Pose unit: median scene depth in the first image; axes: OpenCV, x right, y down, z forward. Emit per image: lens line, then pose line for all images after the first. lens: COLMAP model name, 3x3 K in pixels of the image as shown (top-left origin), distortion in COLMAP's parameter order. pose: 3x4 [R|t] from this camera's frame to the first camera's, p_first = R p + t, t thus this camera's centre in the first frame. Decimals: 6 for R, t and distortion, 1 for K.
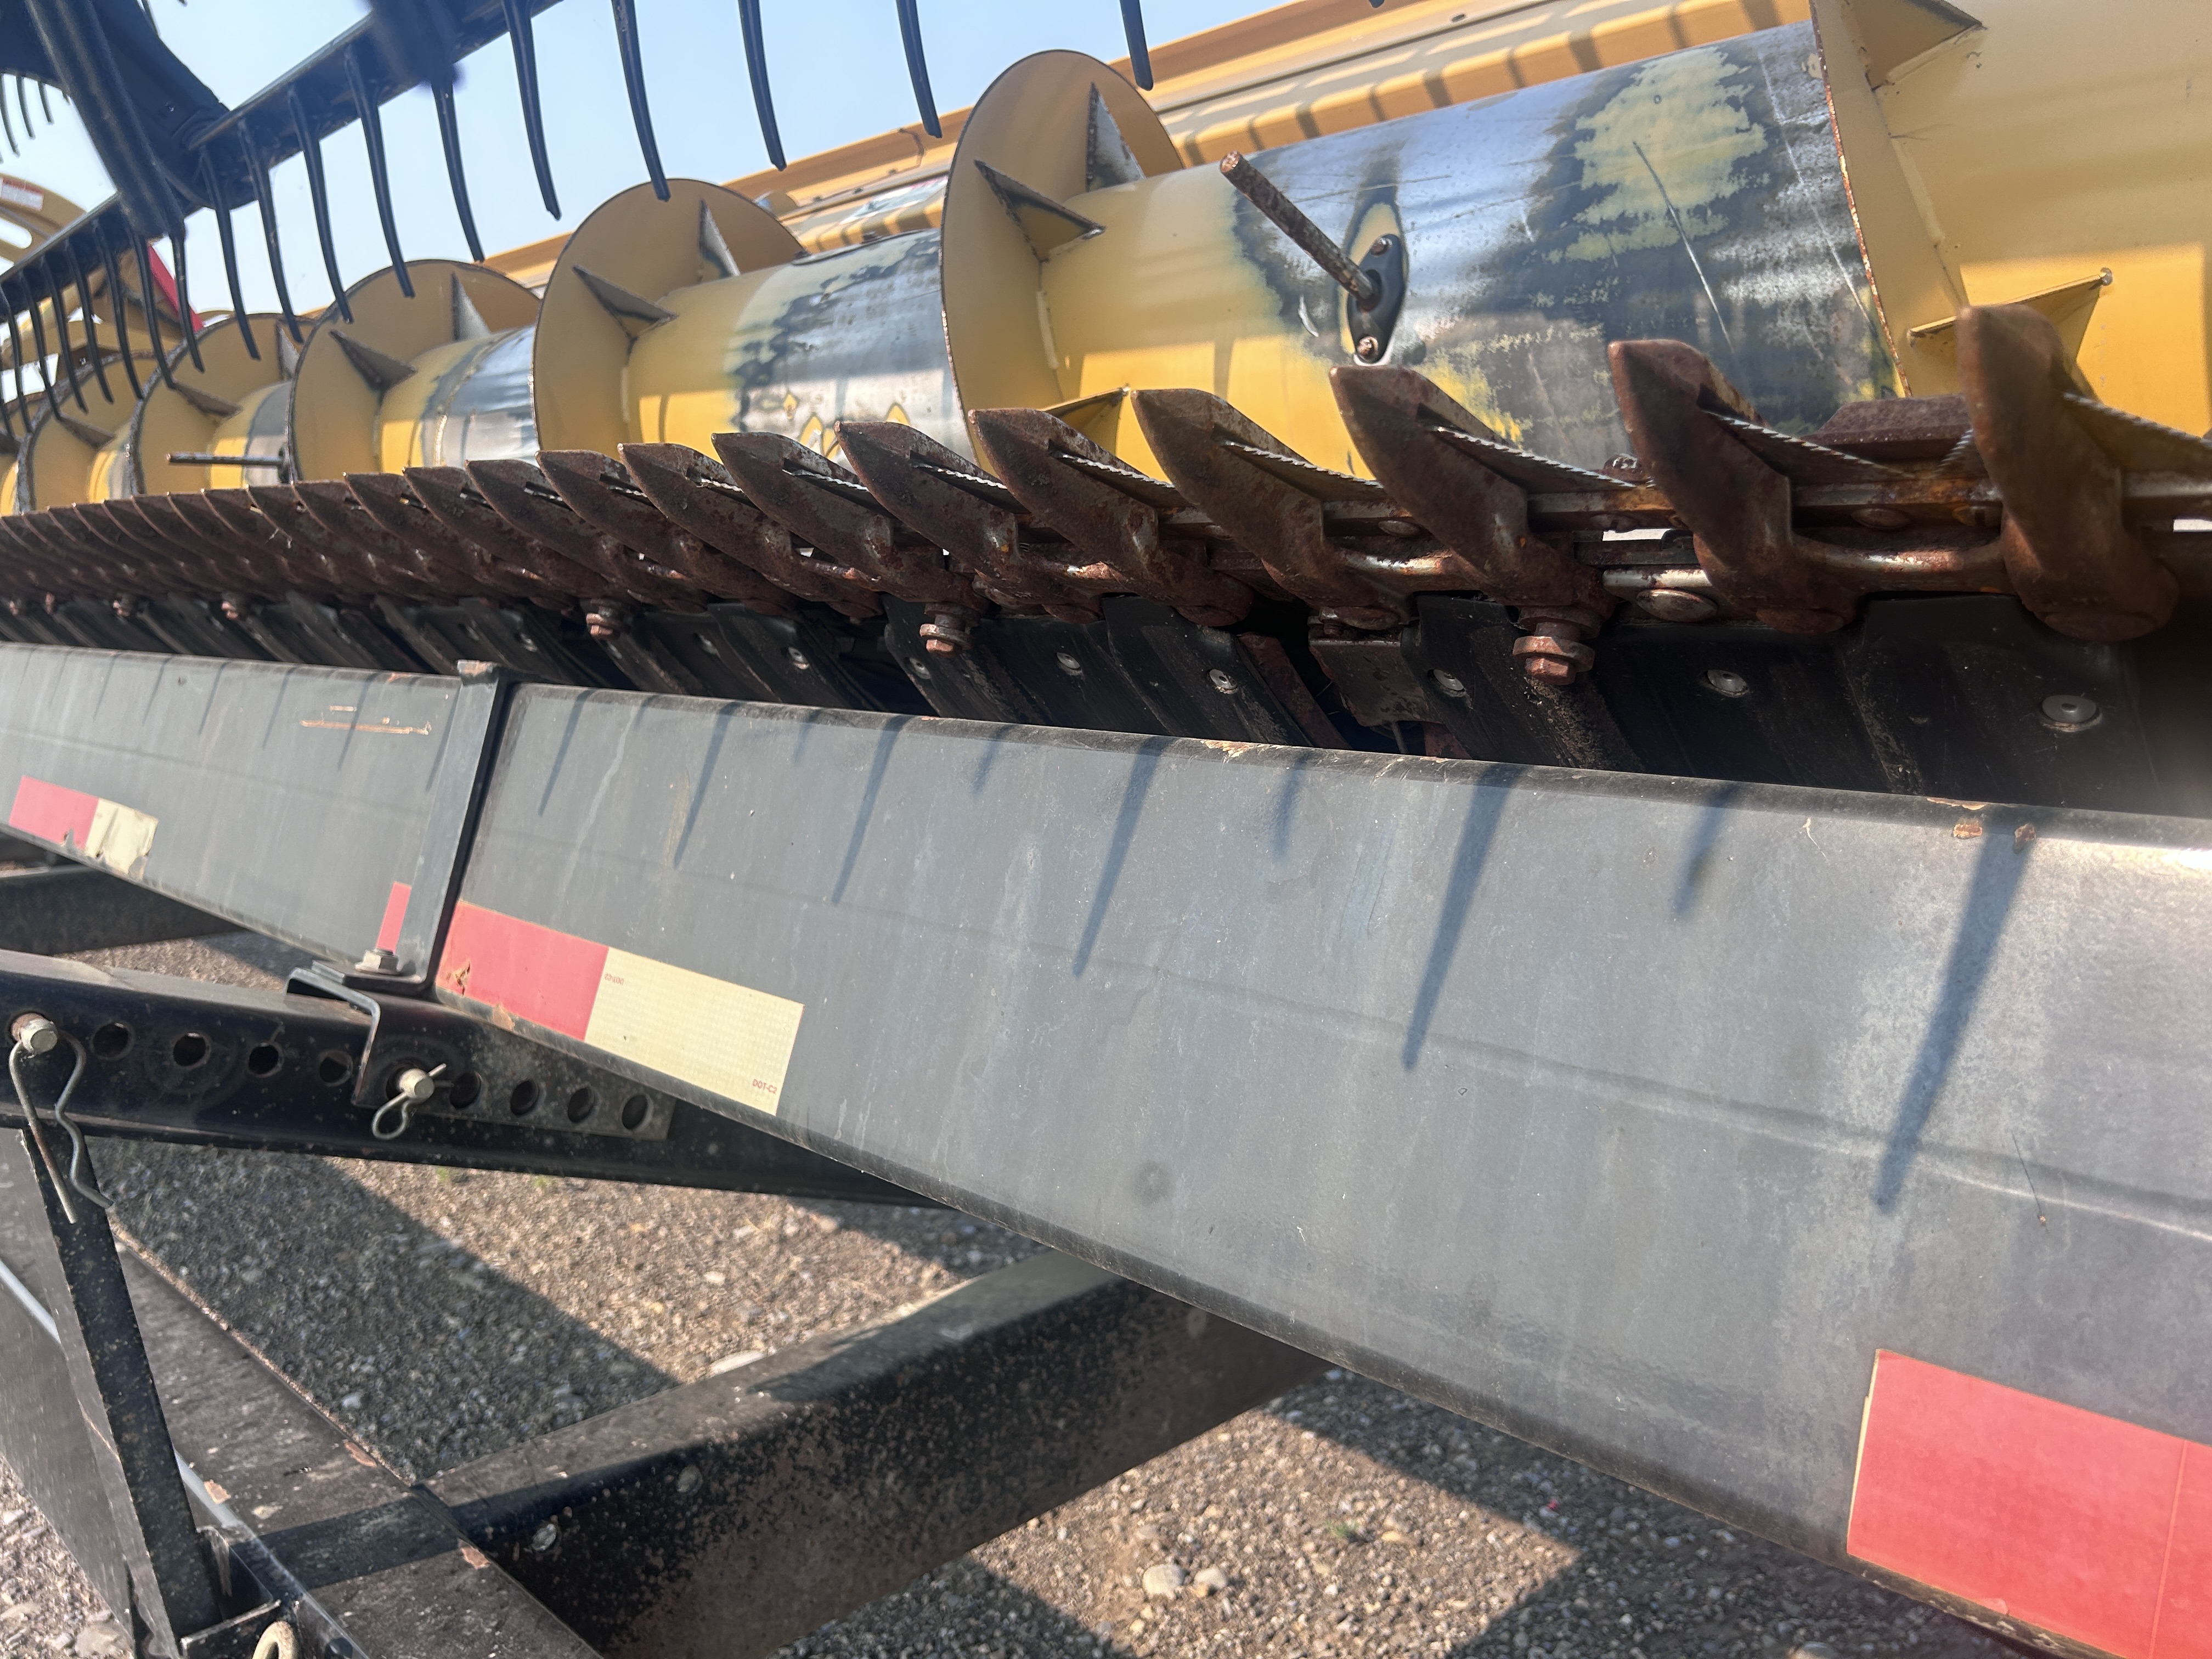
lens RADIAL K [[1654.3, 0, 1115.4], [0, 1654.3, 835.3], [0, 0, 1]] dist [0.028812, -0.046504]
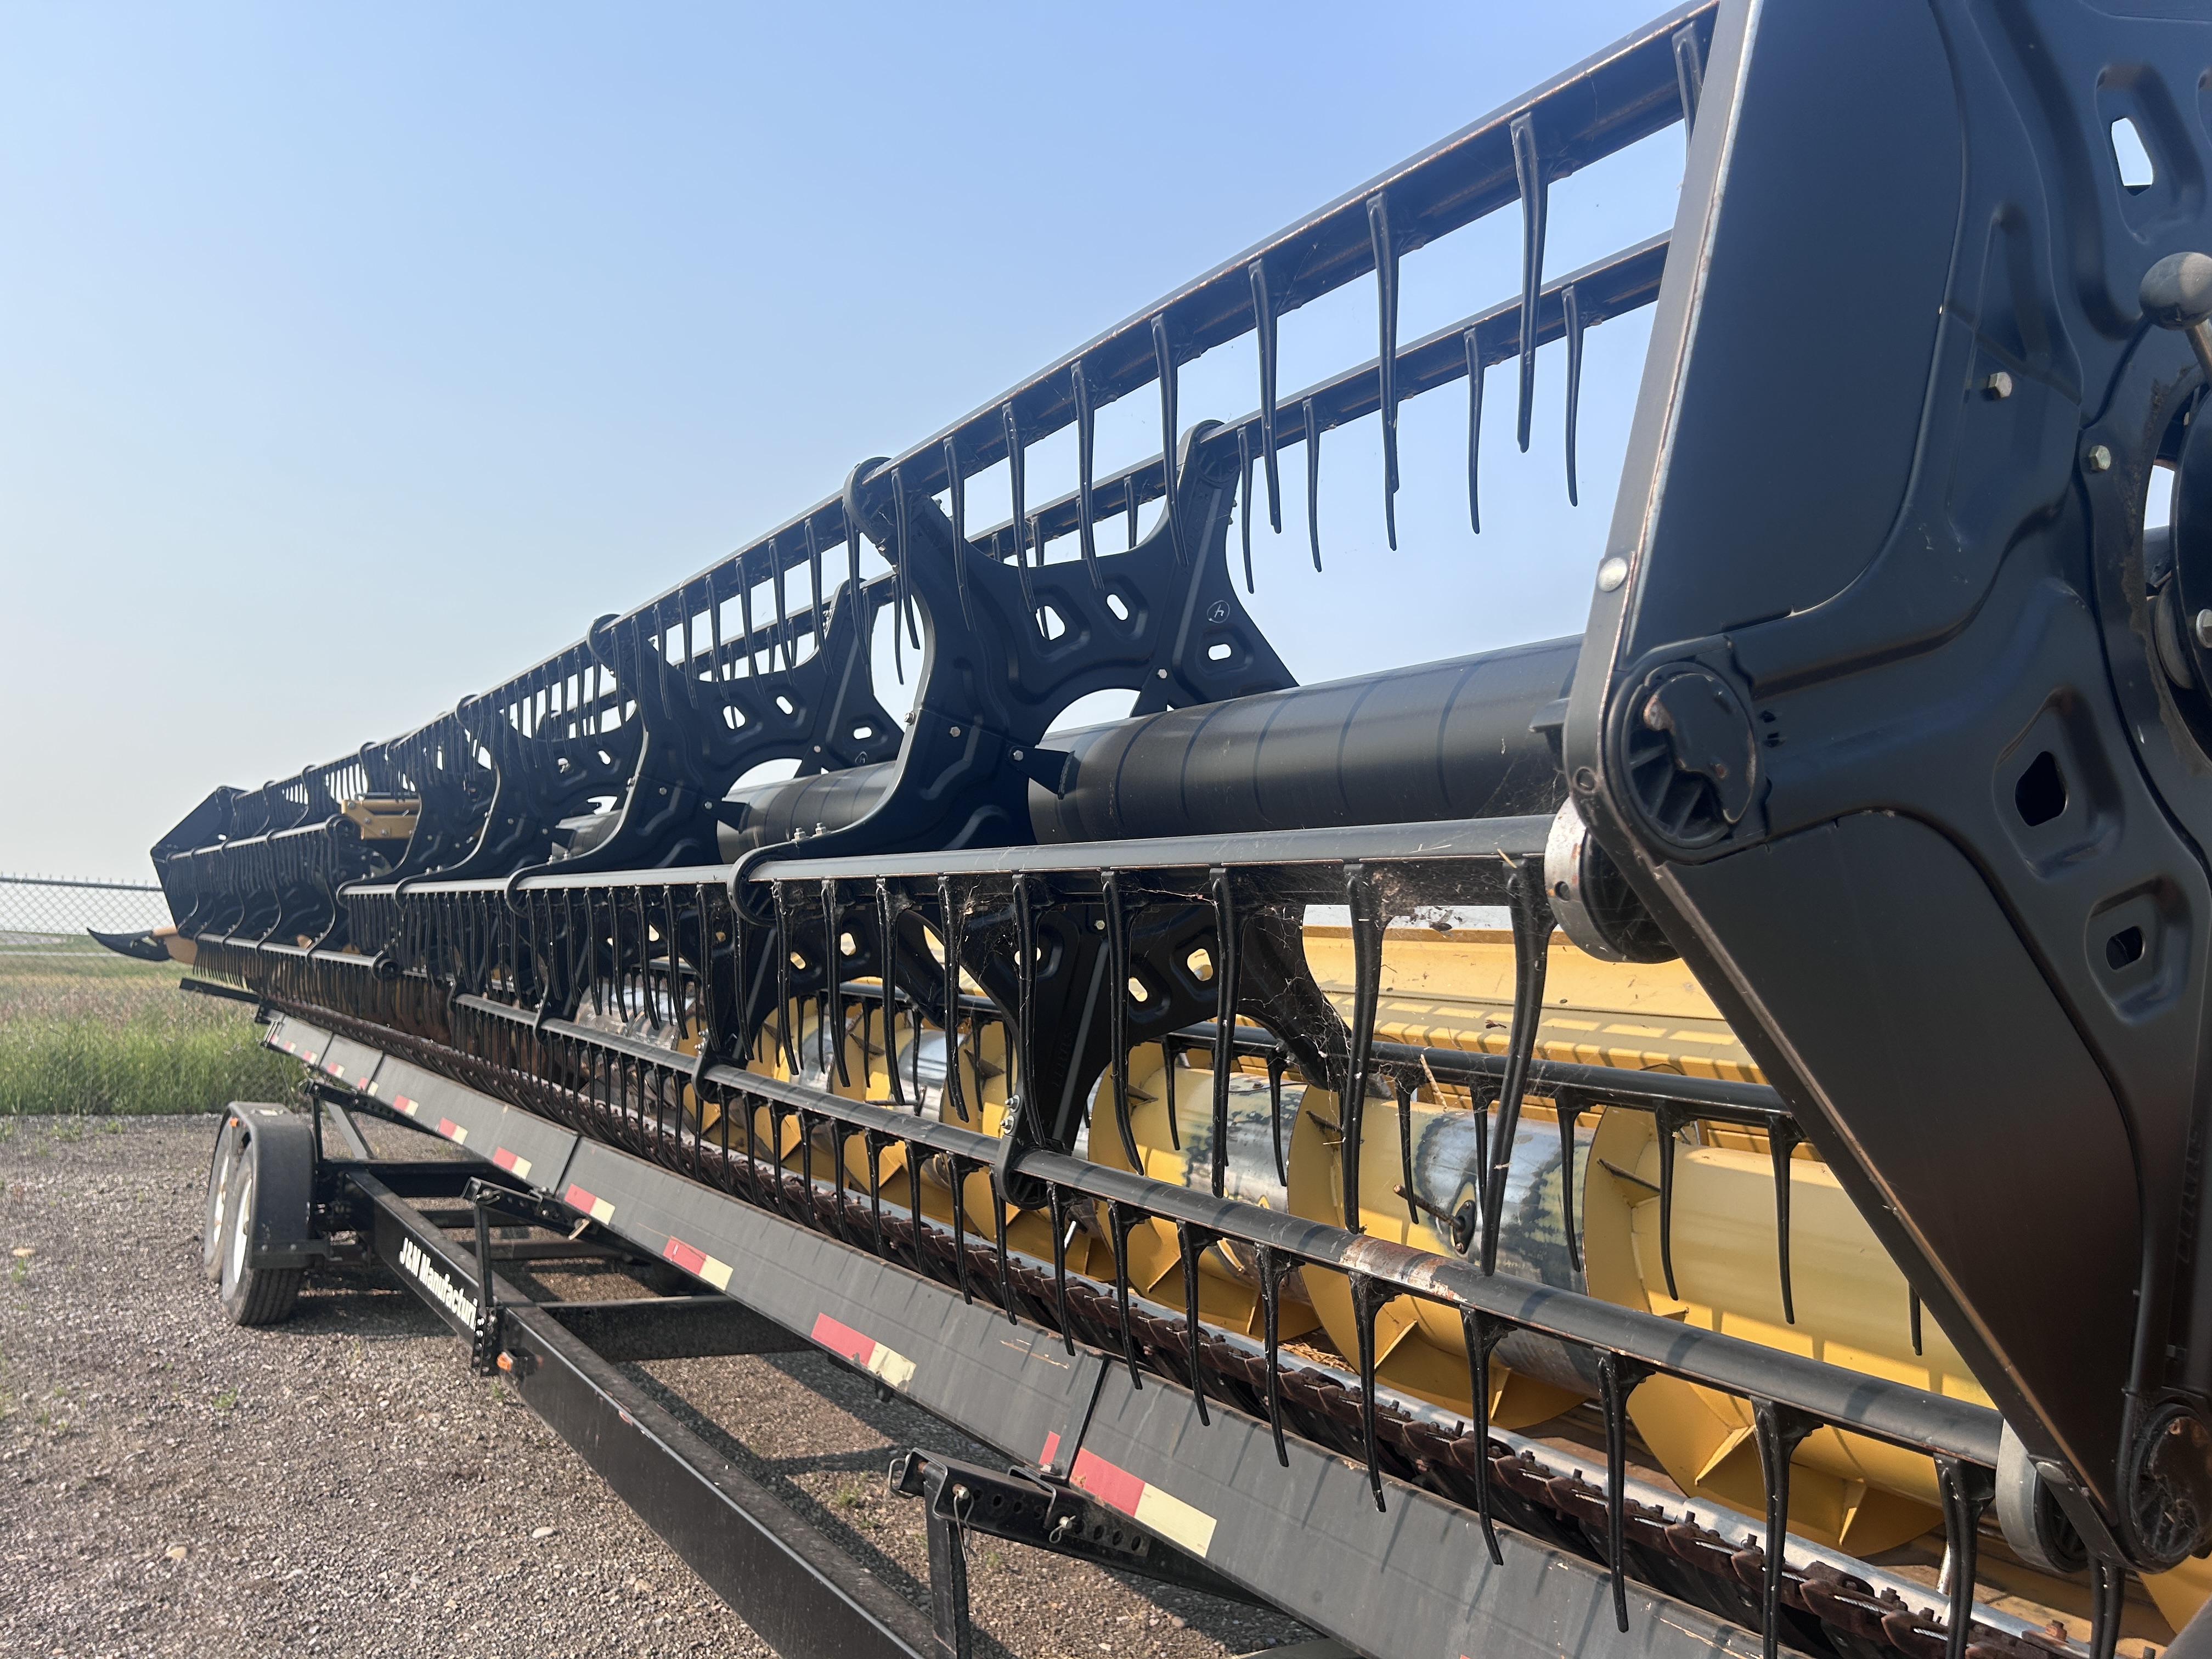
lens RADIAL K [[1654.3, 0, 1115.4], [0, 1654.3, 835.3], [0, 0, 1]] dist [0.028812, -0.046504]
pose [[0.974685, 0.048549, -0.218250, 0.181525], [-0.098285, 0.969804, -0.223203, -0.324237], [0.200823, 0.239003, 0.950025, -1.731481]]
